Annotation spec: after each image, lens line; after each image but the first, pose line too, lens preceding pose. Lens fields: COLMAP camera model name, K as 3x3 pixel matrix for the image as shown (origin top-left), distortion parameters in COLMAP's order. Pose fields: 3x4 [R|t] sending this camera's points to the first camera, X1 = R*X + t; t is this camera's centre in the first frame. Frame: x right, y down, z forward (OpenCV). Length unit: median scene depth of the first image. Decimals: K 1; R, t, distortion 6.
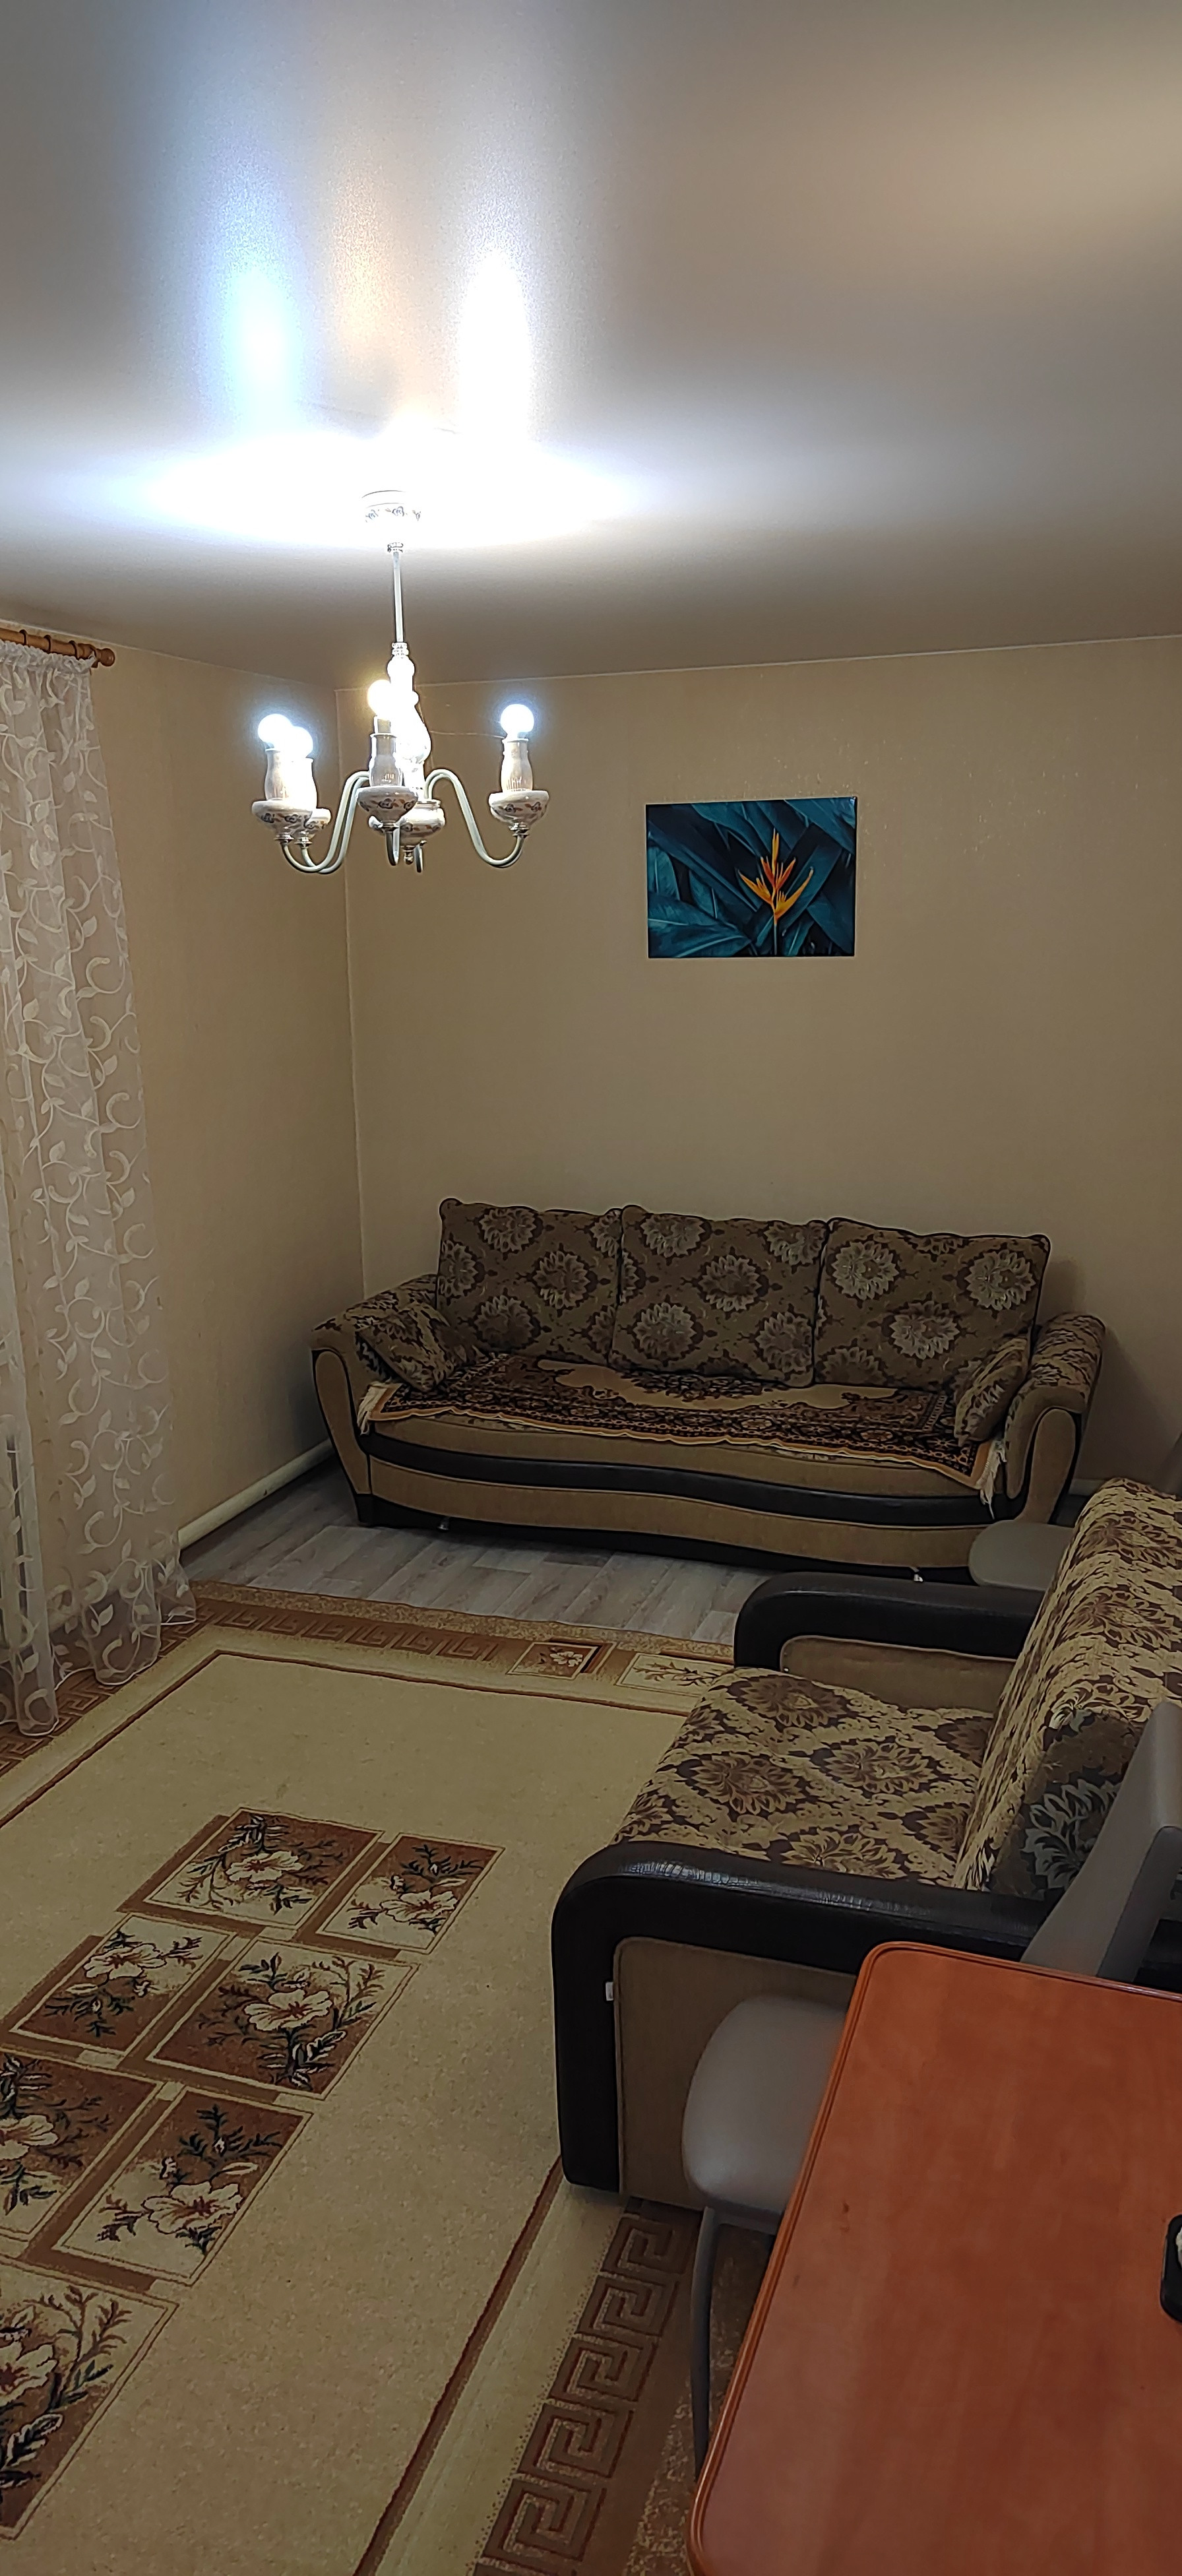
lens RADIAL K [[1773.6, 0, 549.2], [0, 1773.6, 1294.2], [0, 0, 1]] dist [0.075591, -0.052236]
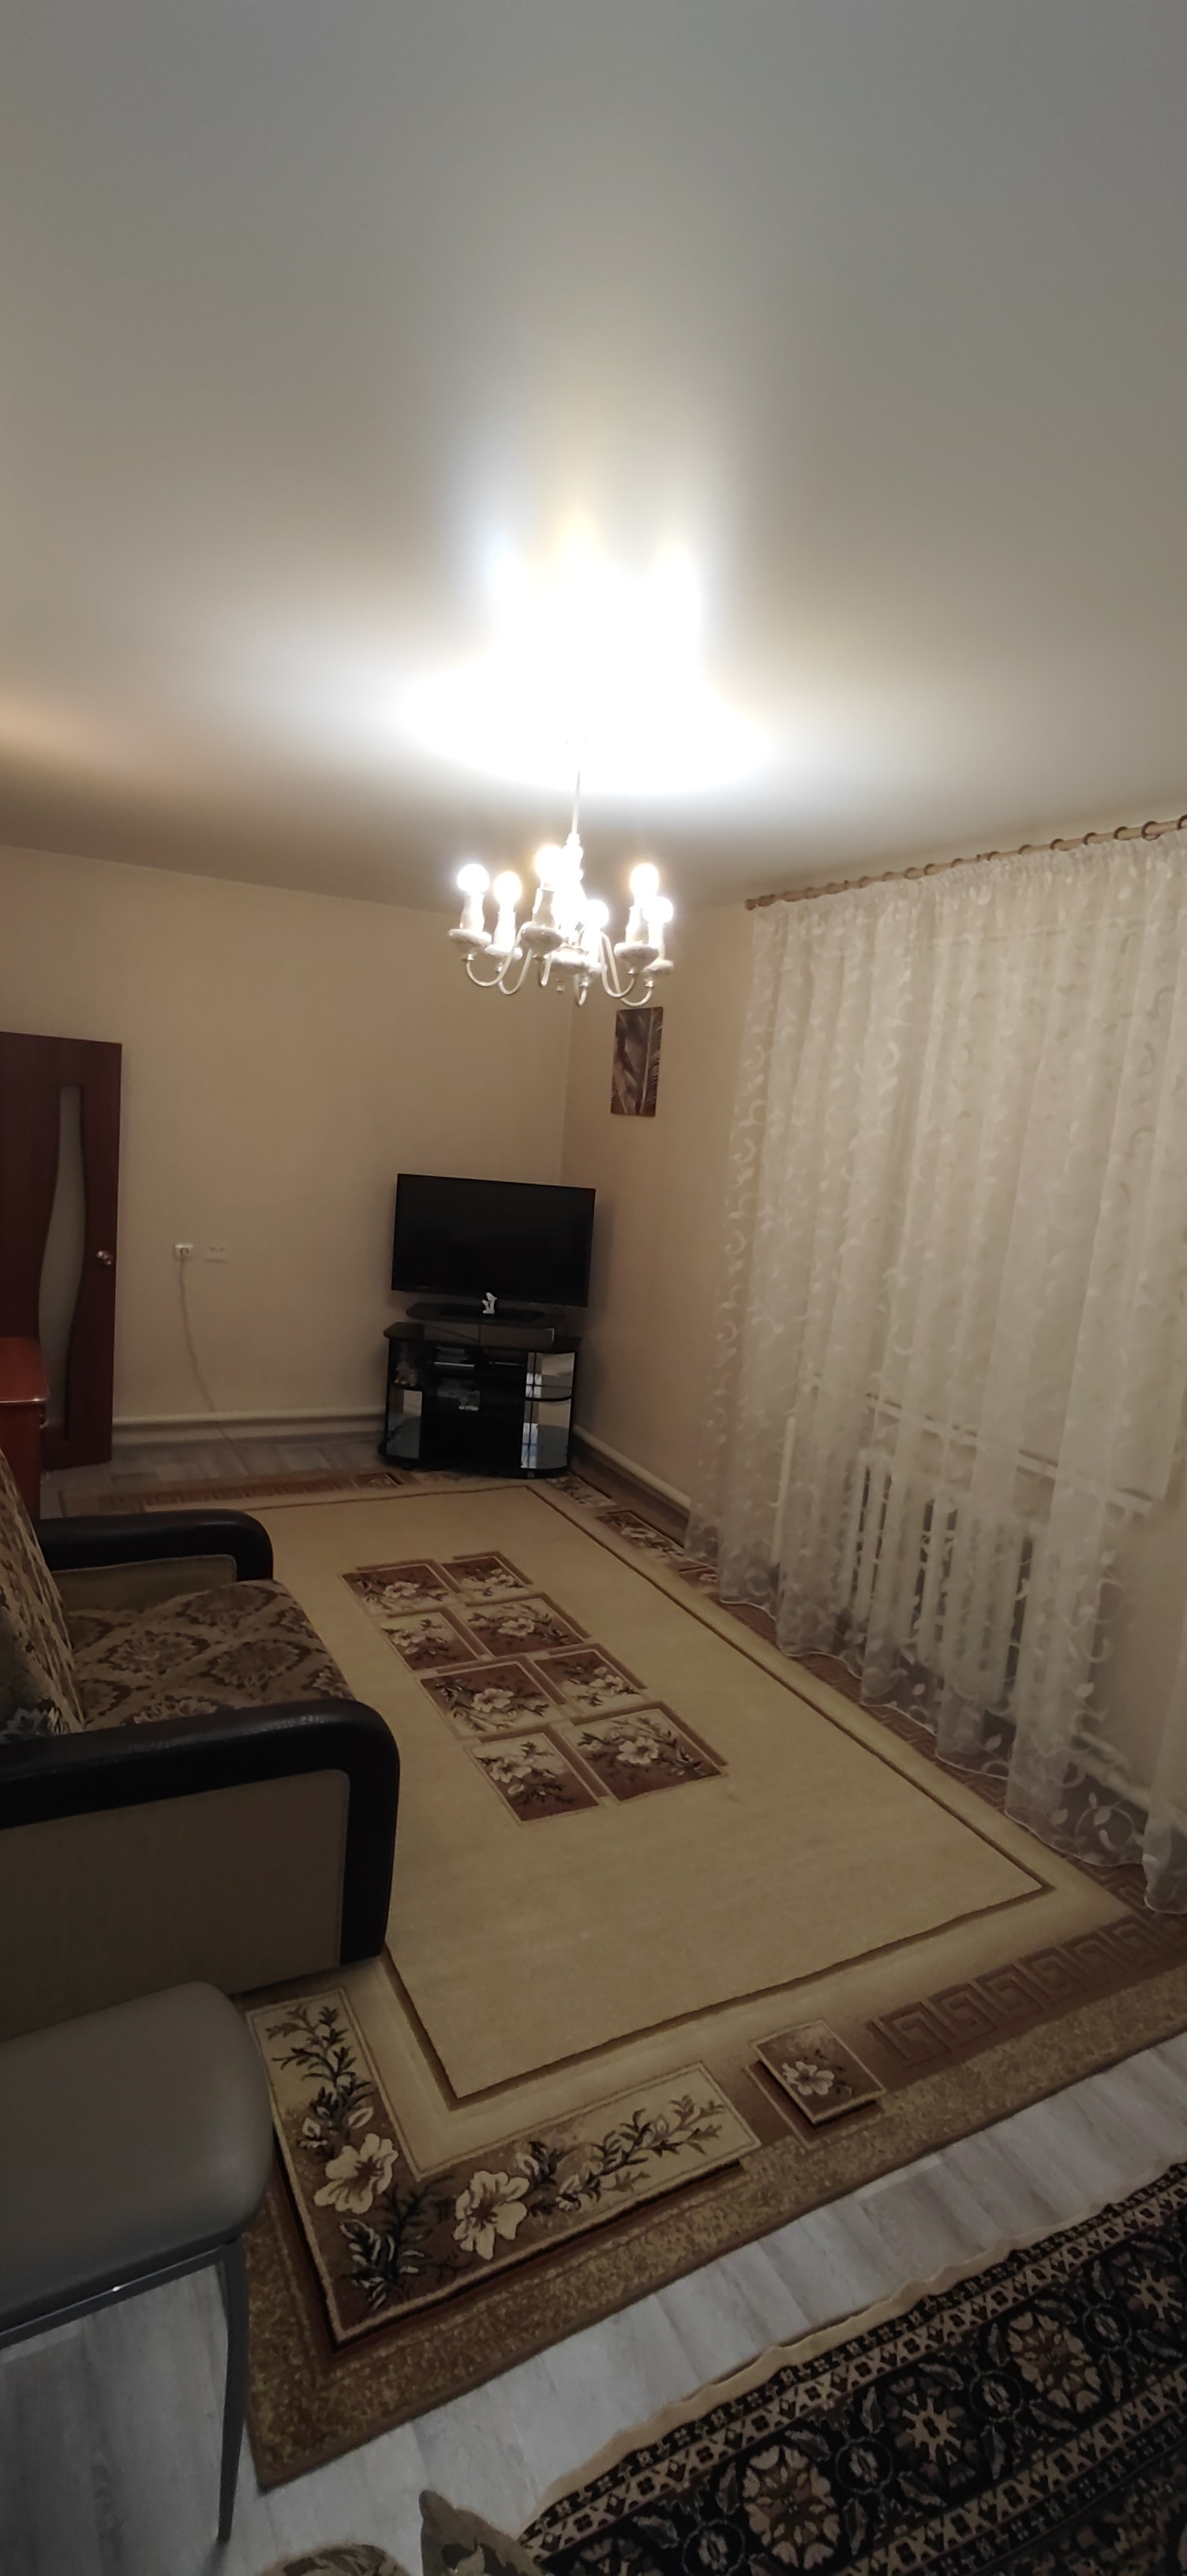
lens RADIAL K [[1194.6, 0, 642.4], [0, 1194.6, 1278.0], [0, 0, 1]] dist [-0.023380, 0.032244]
pose [[-0.653016, 0.070124, -0.754091, 0.544961], [-0.236389, 0.927086, 0.290915, -0.302986], [0.719507, 0.368231, -0.588826, 1.547252]]
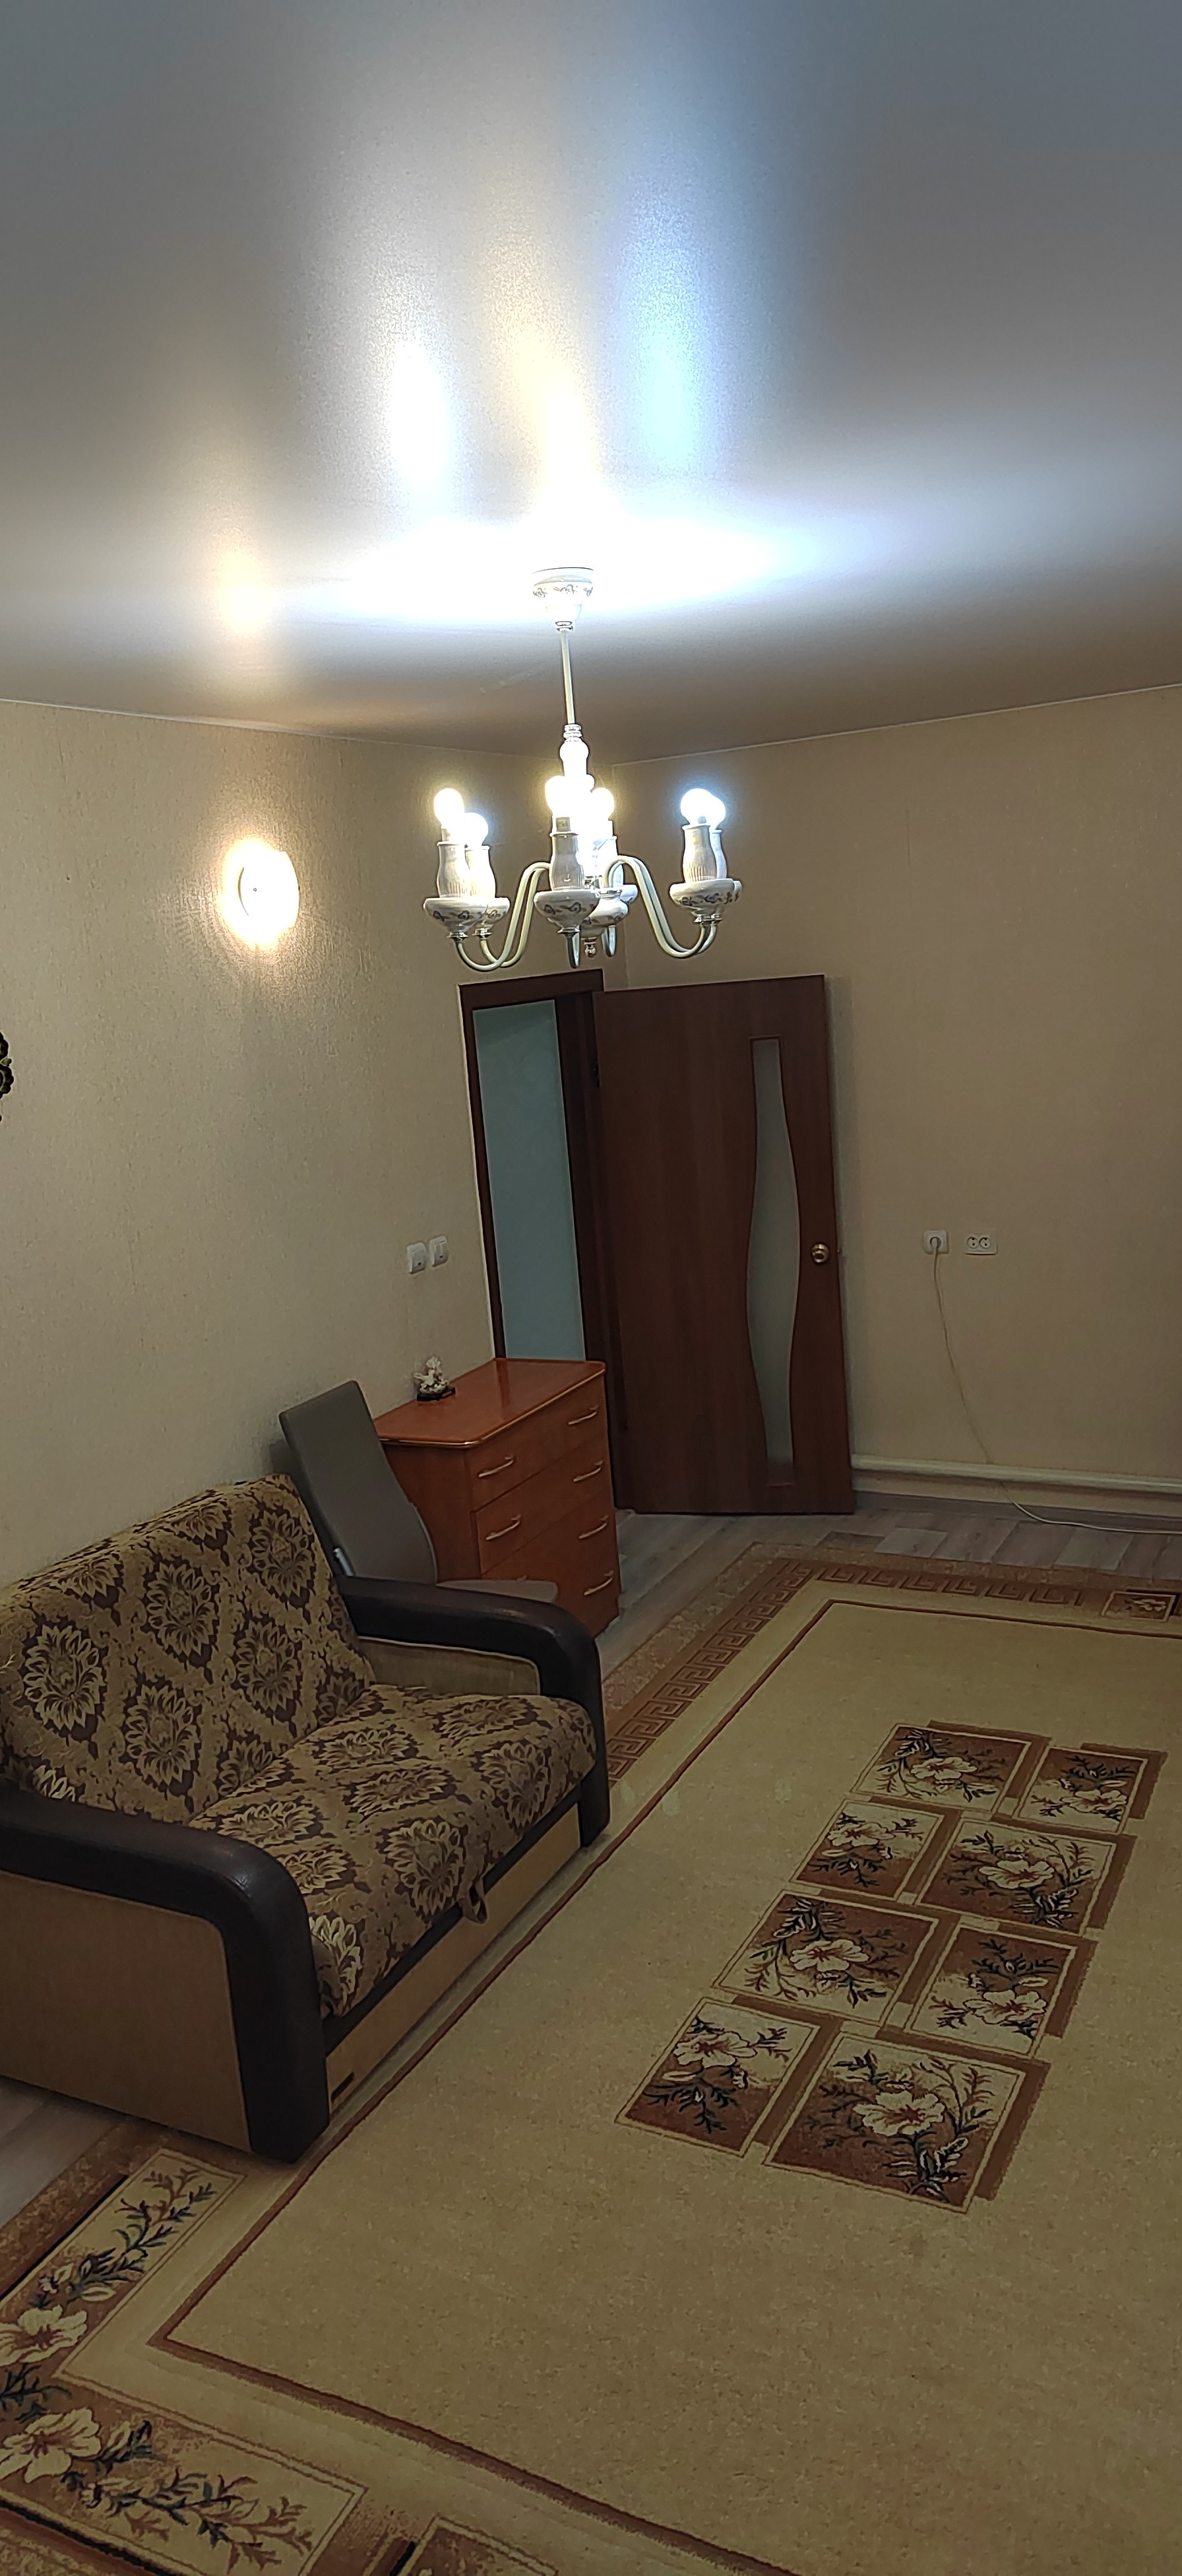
lens RADIAL K [[1773.6, 0, 549.2], [0, 1773.6, 1294.2], [0, 0, 1]] dist [0.075591, -0.052236]
pose [[-0.983544, 0.078577, 0.162685, -0.181908], [0.138621, 0.905702, 0.400610, -0.433367], [-0.115865, 0.416569, -0.901690, 1.793715]]
